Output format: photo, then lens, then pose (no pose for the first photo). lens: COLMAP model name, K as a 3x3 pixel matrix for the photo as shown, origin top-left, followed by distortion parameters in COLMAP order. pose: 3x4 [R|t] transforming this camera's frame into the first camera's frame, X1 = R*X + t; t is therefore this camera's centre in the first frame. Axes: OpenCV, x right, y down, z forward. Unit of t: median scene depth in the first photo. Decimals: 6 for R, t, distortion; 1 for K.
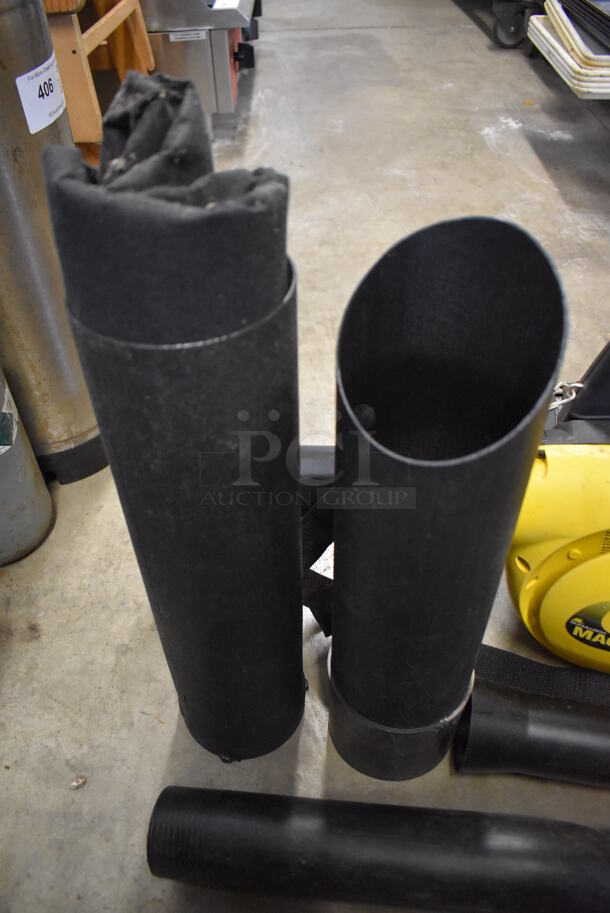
lens RADIAL K [[708.8, 0, 298.5], [0, 708.8, 453.1], [0, 0, 1]] dist [-0.103698, 0.019128]
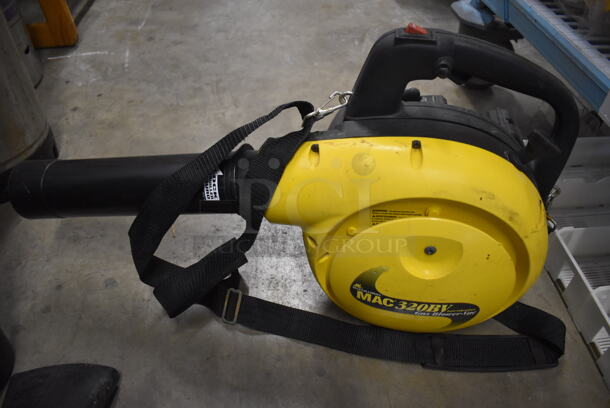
lens RADIAL K [[473.5, 0, 305.0], [0, 473.5, 204.0], [0, 0, 1]] dist [-0.103698, 0.019128]
pose [[0.994942, -0.038147, 0.092928, 0.178262], [0.037755, 0.999269, 0.005970, 0.066643], [-0.093088, -0.002431, 0.995655, 0.136251]]
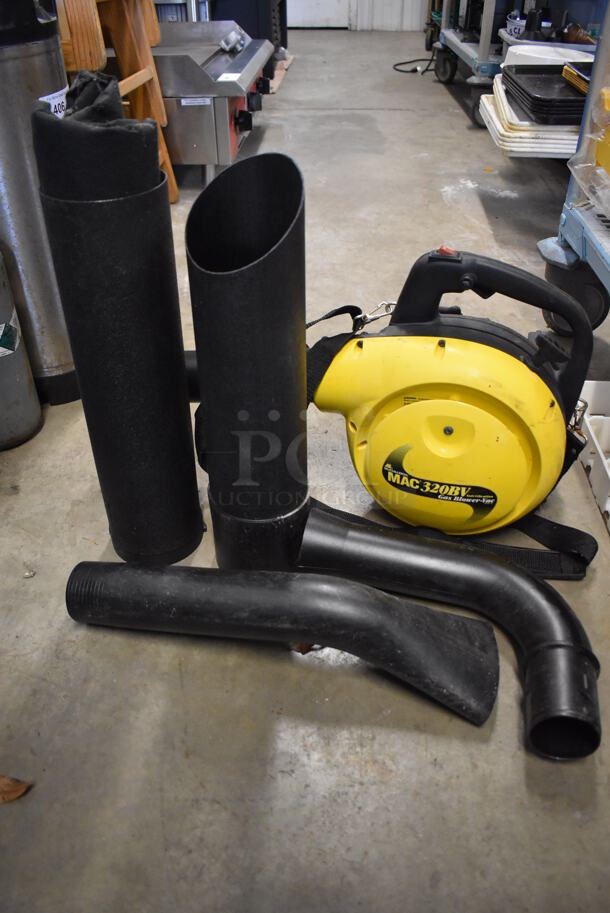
lens RADIAL K [[708.8, 0, 298.5], [0, 708.8, 453.1], [0, 0, 1]] dist [-0.103698, 0.019128]
pose [[0.997746, 0.054988, -0.038459, 0.205402], [-0.058922, 0.992184, -0.109992, 0.285982], [0.032110, 0.112011, 0.993188, -0.318102]]
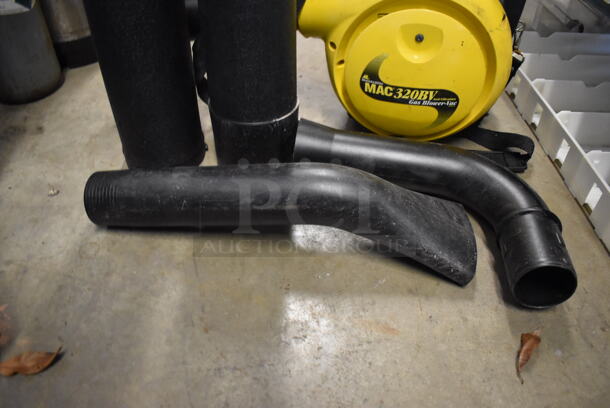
lens RADIAL K [[473.5, 0, 305.0], [0, 473.5, 204.0], [0, 0, 1]] dist [-0.103698, 0.019128]
pose [[0.998466, 0.003215, 0.055269, 0.151362], [-0.002577, 0.999929, -0.011623, 0.410047], [-0.055302, 0.011462, 0.998404, -0.058420]]
